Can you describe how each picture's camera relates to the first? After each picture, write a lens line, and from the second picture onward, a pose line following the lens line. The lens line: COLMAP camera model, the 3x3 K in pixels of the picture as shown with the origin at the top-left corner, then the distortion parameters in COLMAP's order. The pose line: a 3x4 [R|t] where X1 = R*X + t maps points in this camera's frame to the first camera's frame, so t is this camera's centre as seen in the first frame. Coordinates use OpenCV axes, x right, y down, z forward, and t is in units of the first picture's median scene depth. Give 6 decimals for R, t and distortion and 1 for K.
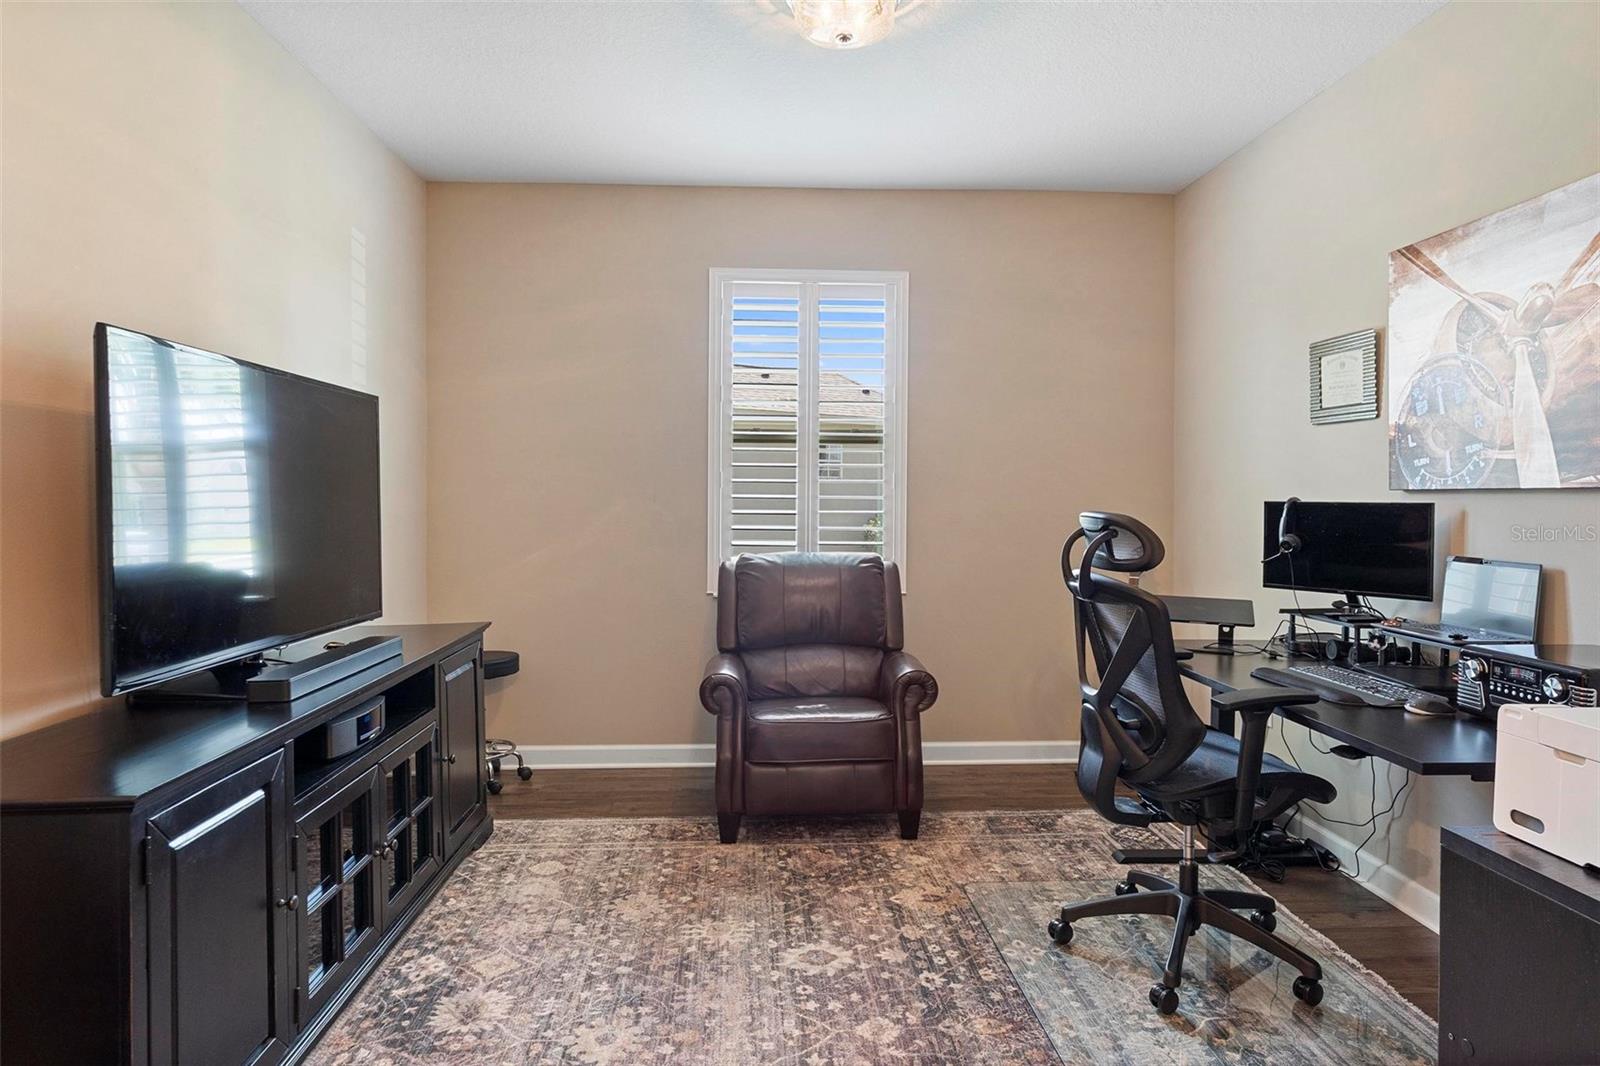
lens RADIAL K [[919.3, 0, 799.2], [0, 919.3, 512.0], [0, 0, 1]] dist [0.000244, 0.000457]
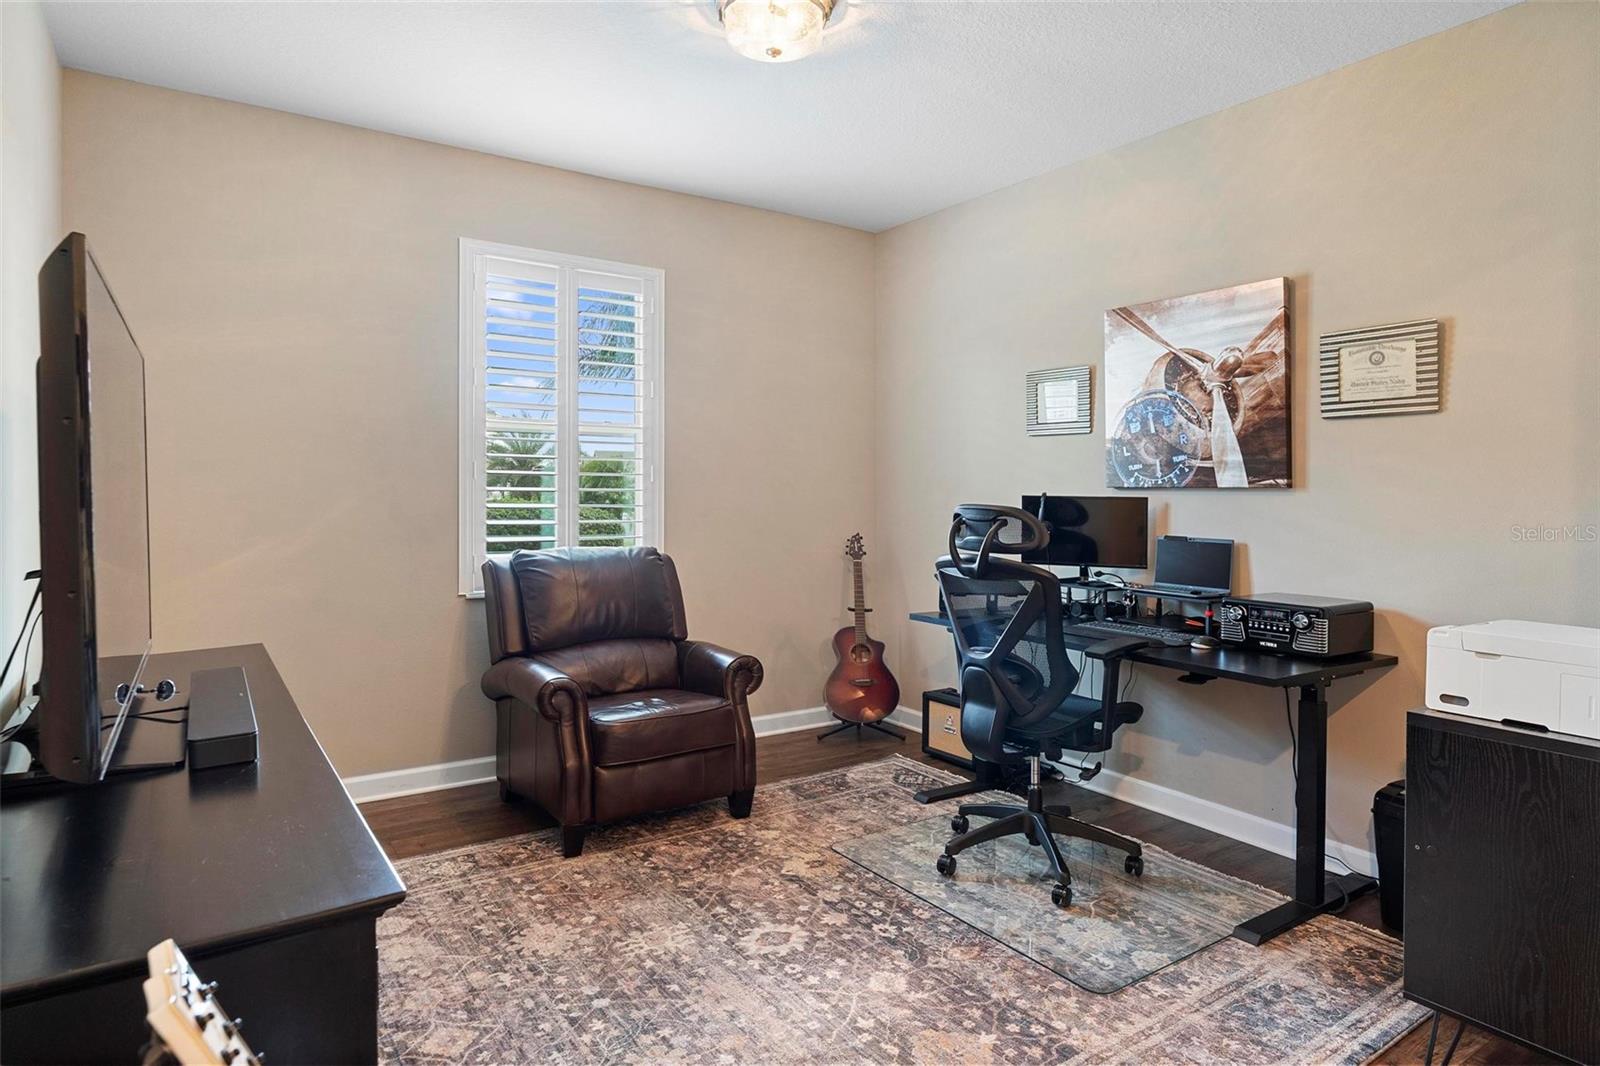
lens RADIAL K [[897.6, 0, 803.5], [0, 897.6, 493.7], [0, 0, 1]] dist [-0.001848, 0.001642]
pose [[0.860011, 0.002784, 0.510268, -0.418967], [0.002336, 0.999953, -0.009393, -0.003415], [-0.510271, 0.009270, 0.859964, 0.102887]]
